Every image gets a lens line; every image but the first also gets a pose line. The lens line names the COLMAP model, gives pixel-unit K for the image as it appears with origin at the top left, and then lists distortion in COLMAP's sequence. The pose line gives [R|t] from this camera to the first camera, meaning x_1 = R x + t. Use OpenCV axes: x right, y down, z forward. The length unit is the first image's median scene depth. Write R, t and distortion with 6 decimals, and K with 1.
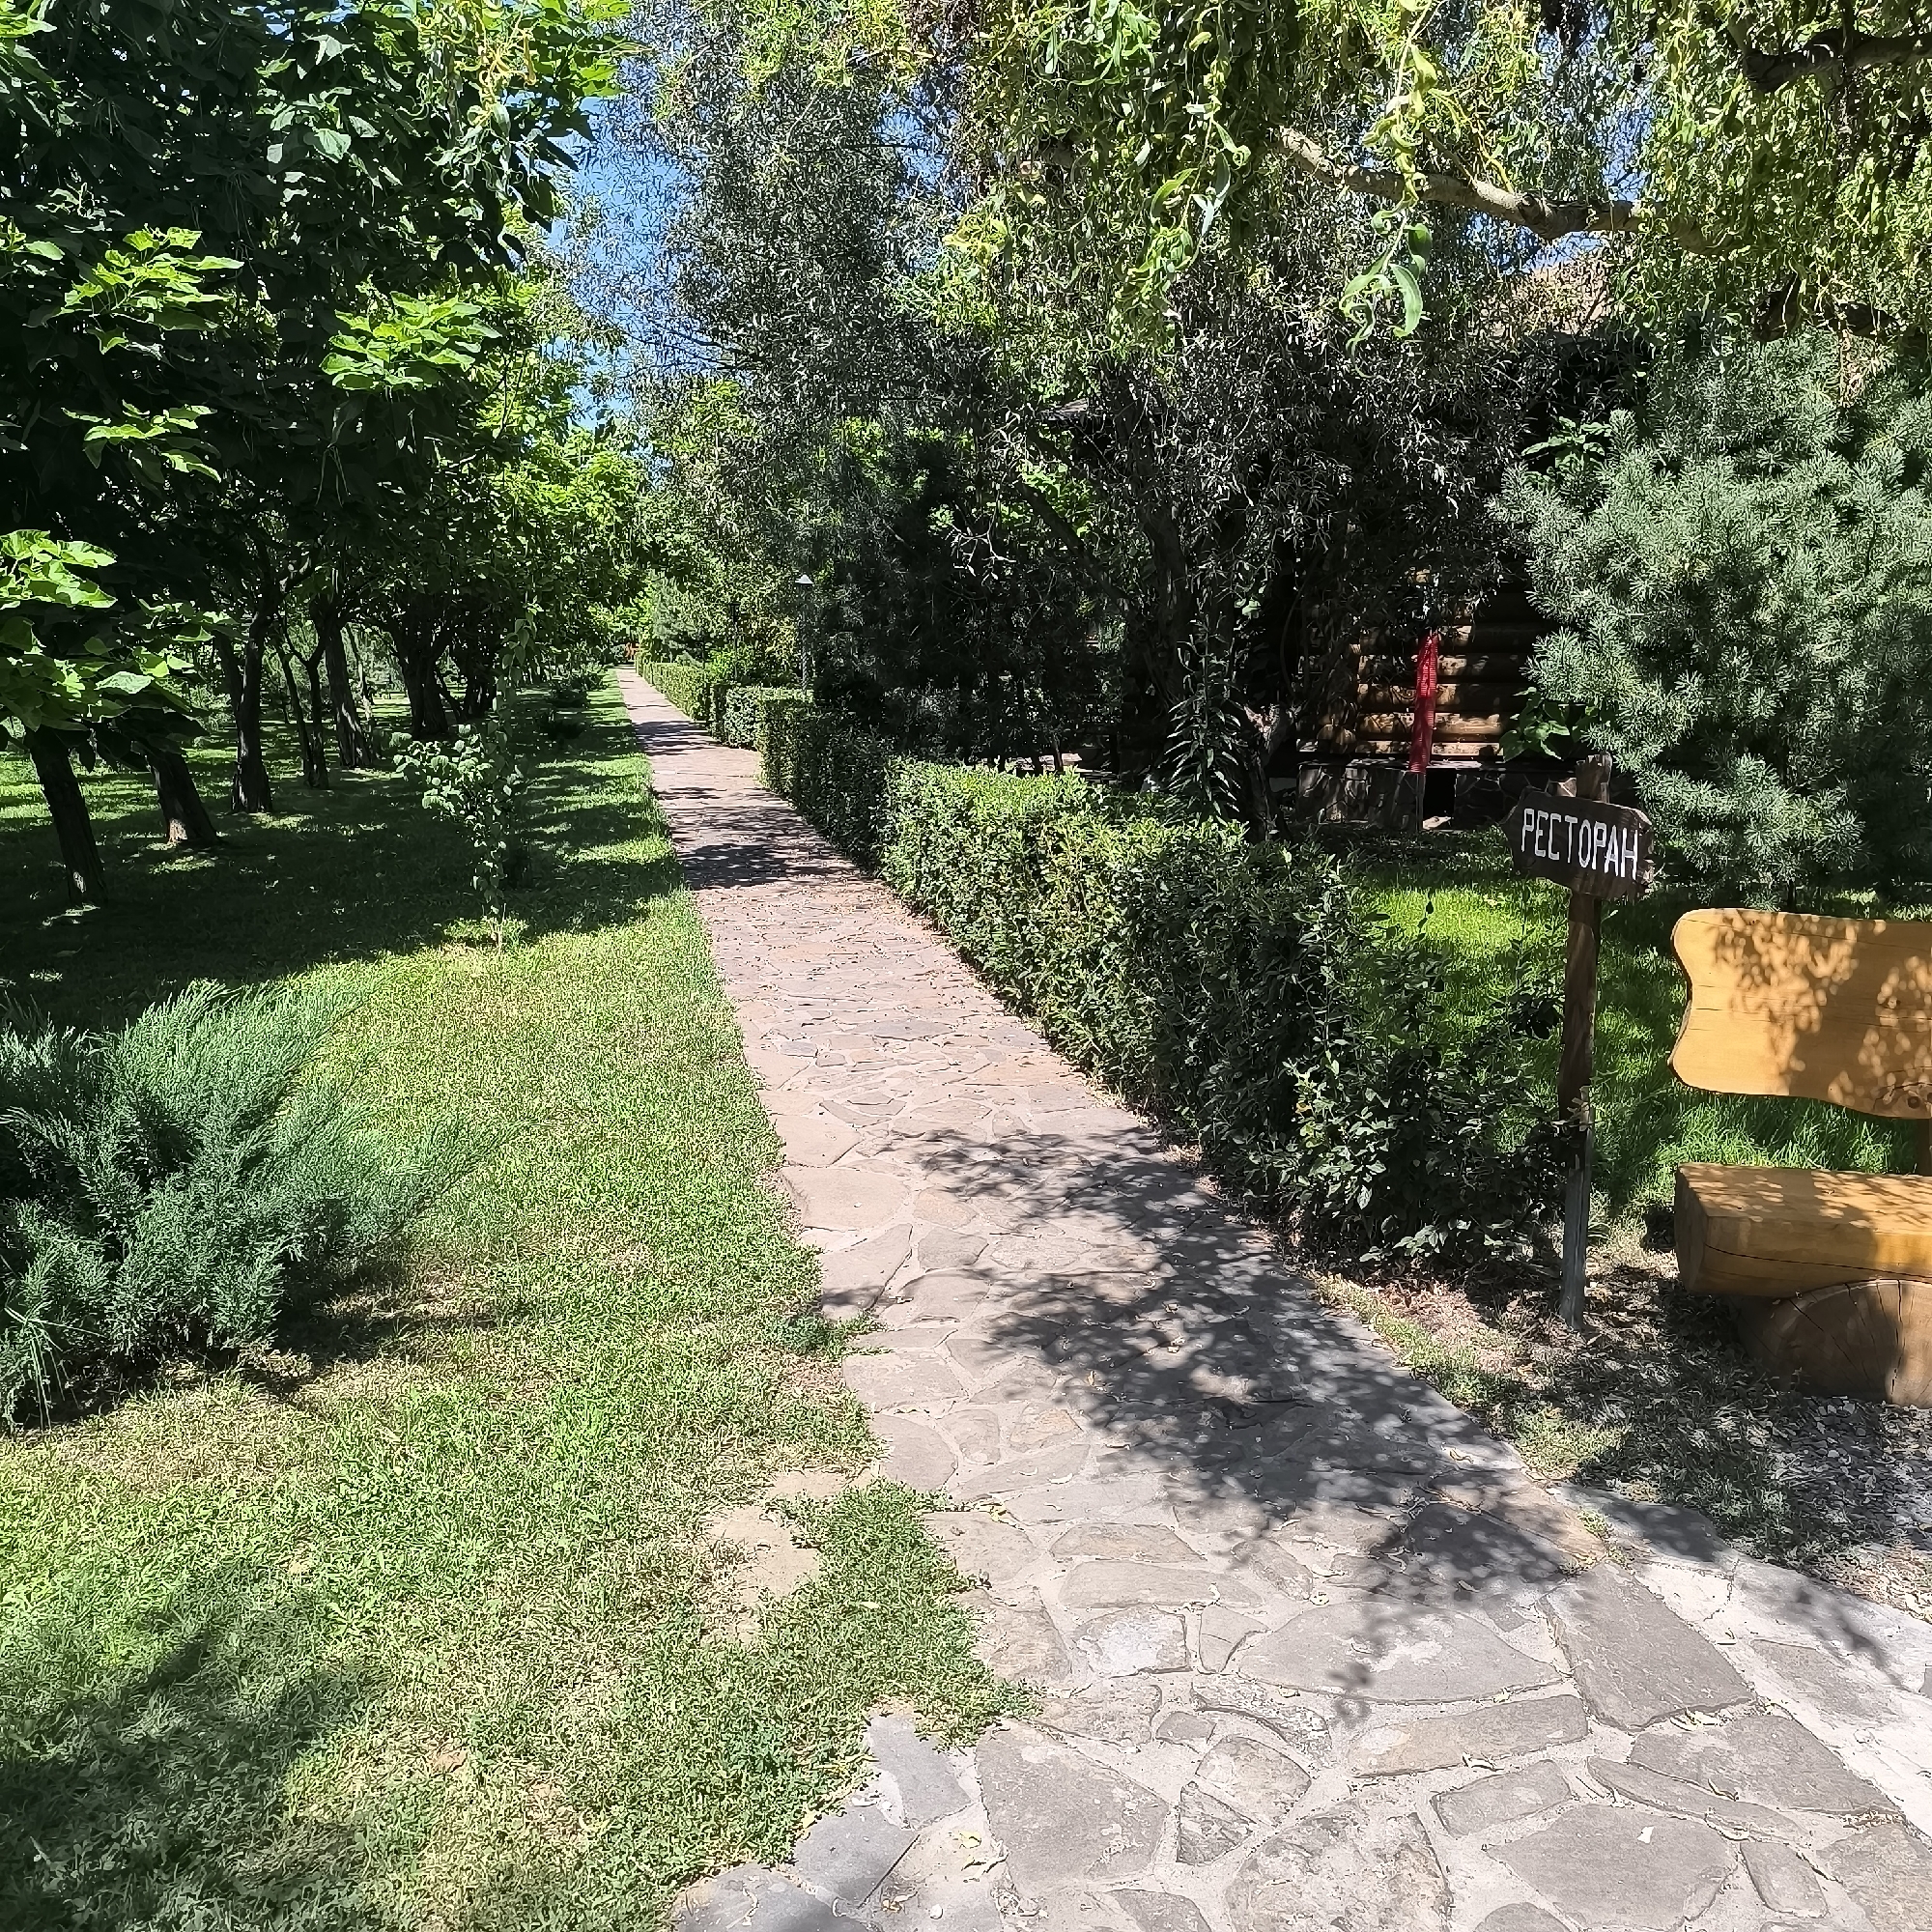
lens RADIAL K [[1747.7, 0, 966.0], [0, 1747.7, 966.0], [0, 0, 1]] dist [0.008930, 0.006070]
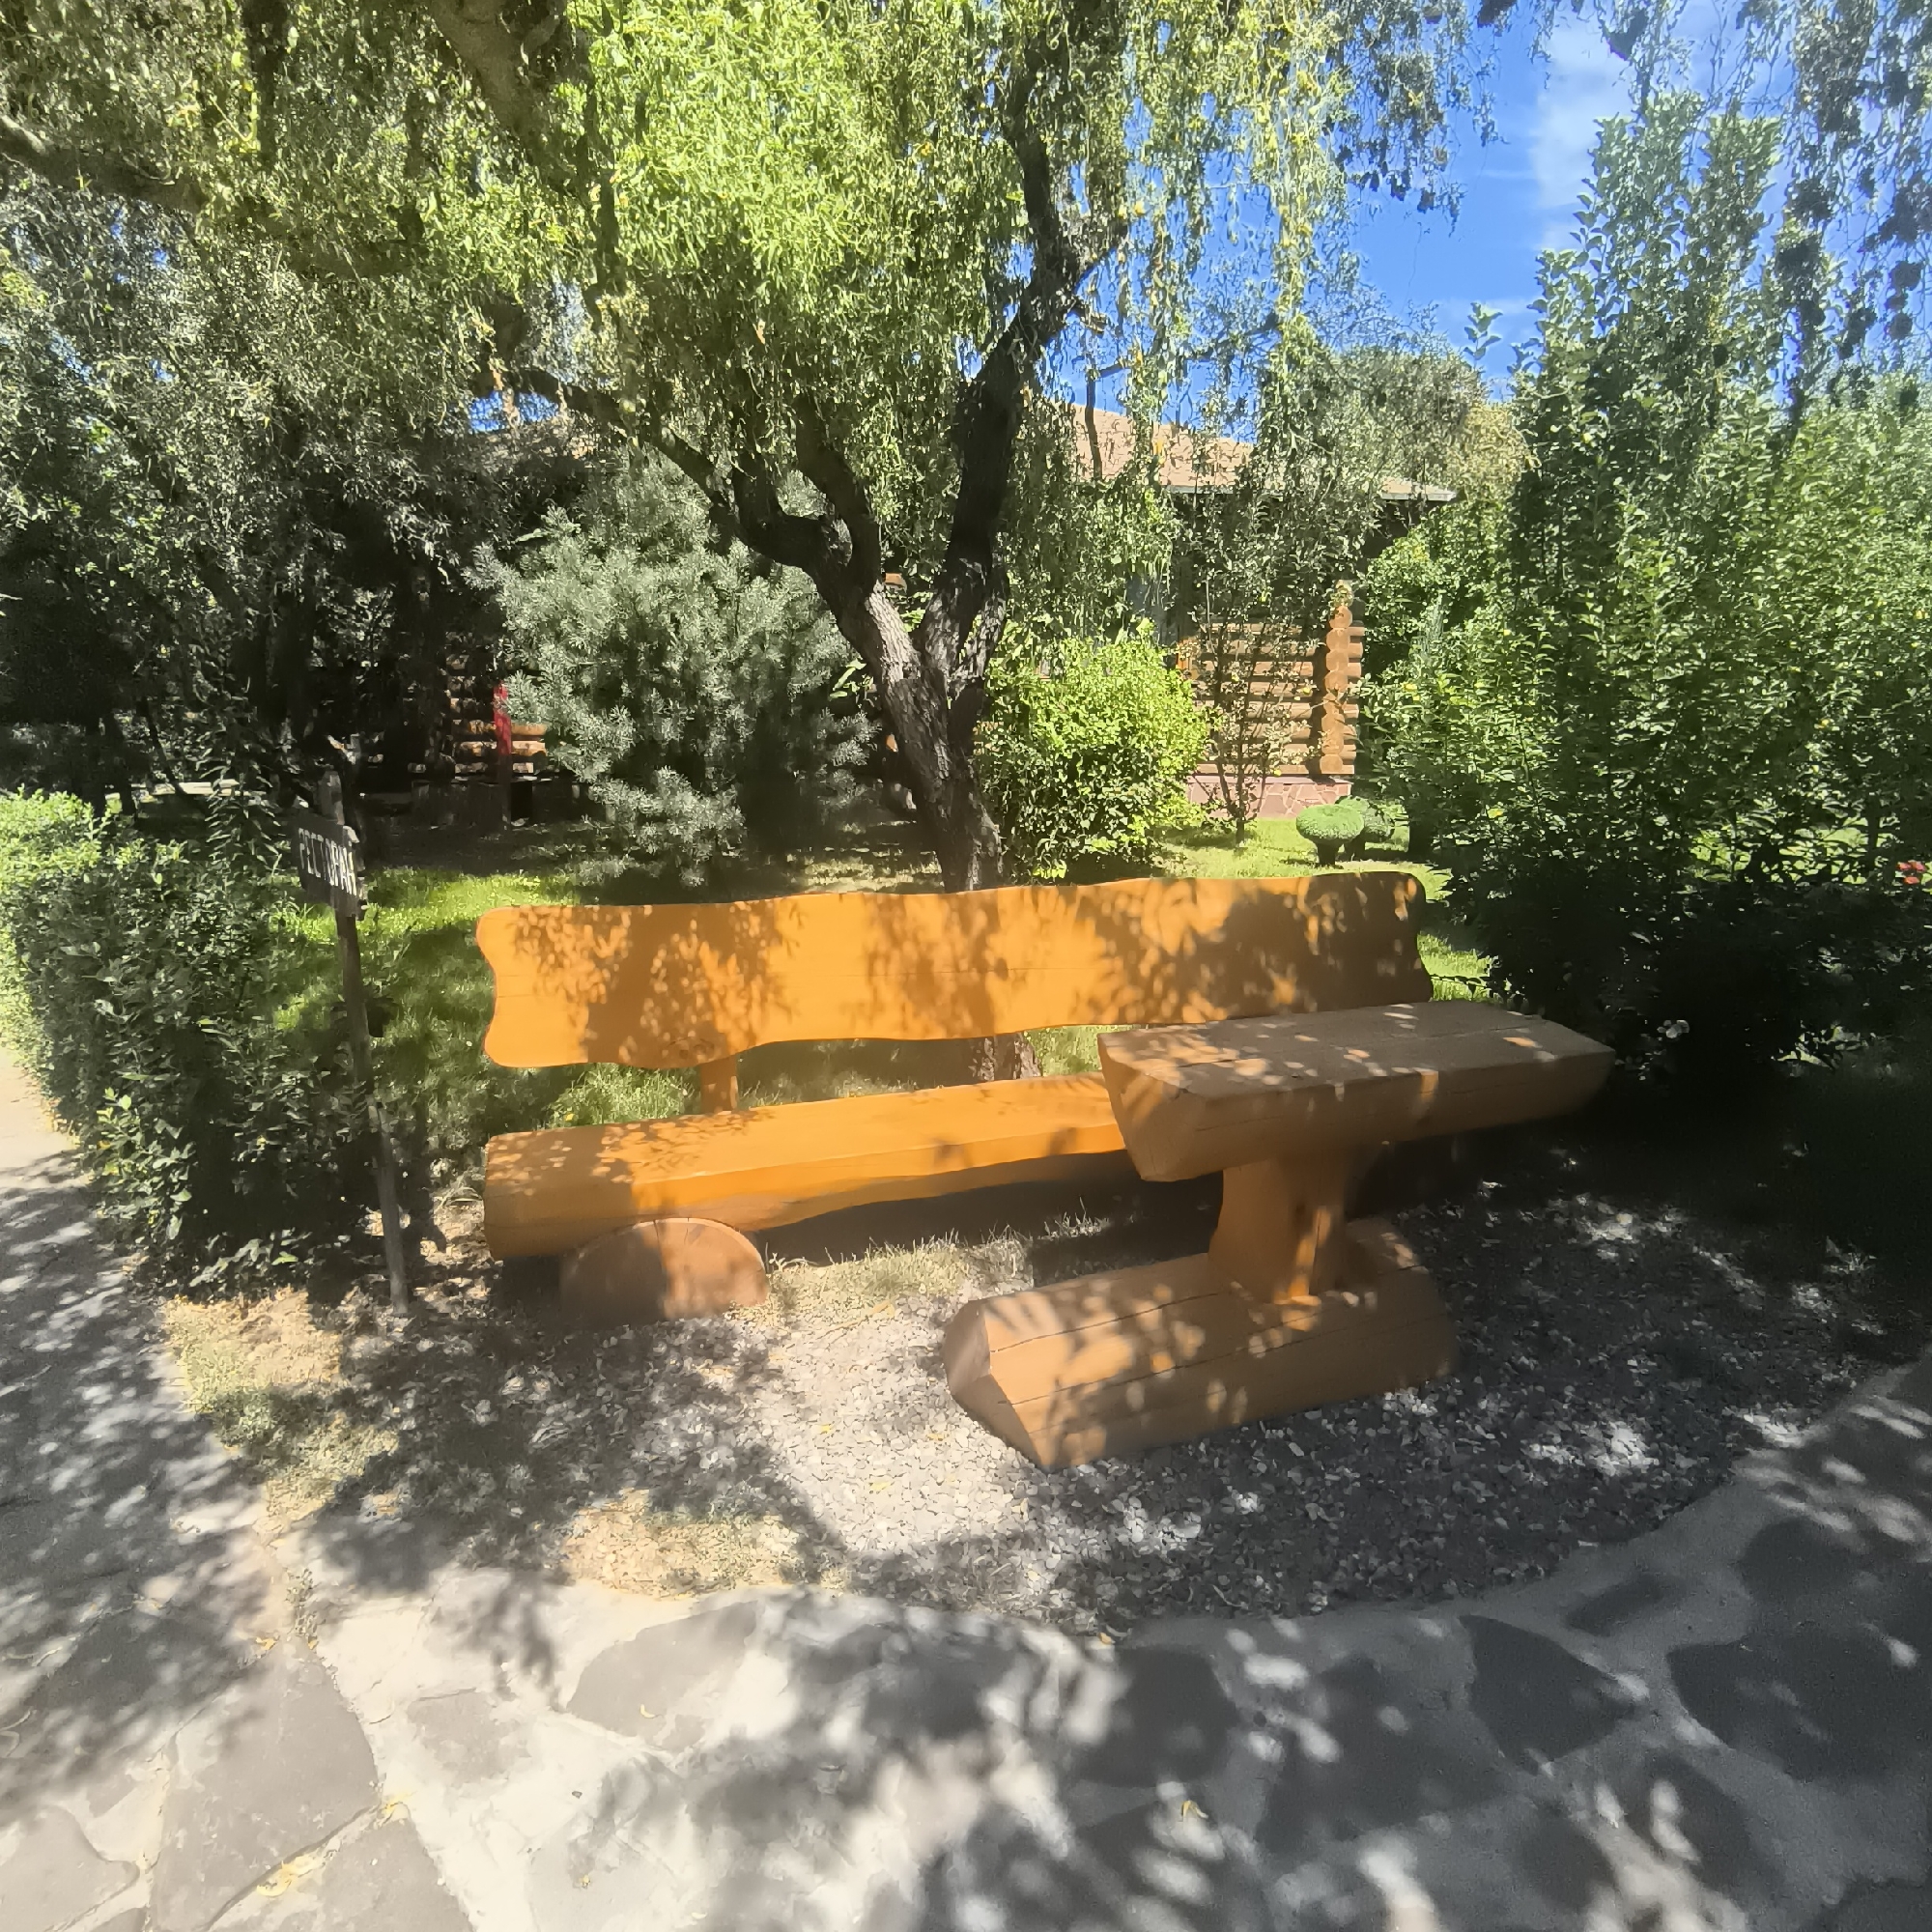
lens RADIAL K [[1240.4, 0, 966.0], [0, 1240.4, 966.0], [0, 0, 1]] dist [-0.027637, 0.002664]
pose [[0.829198, -0.108660, 0.548291, 0.224804], [0.088493, 0.994071, 0.063174, -0.018436], [-0.551905, -0.003865, 0.833898, 0.166640]]
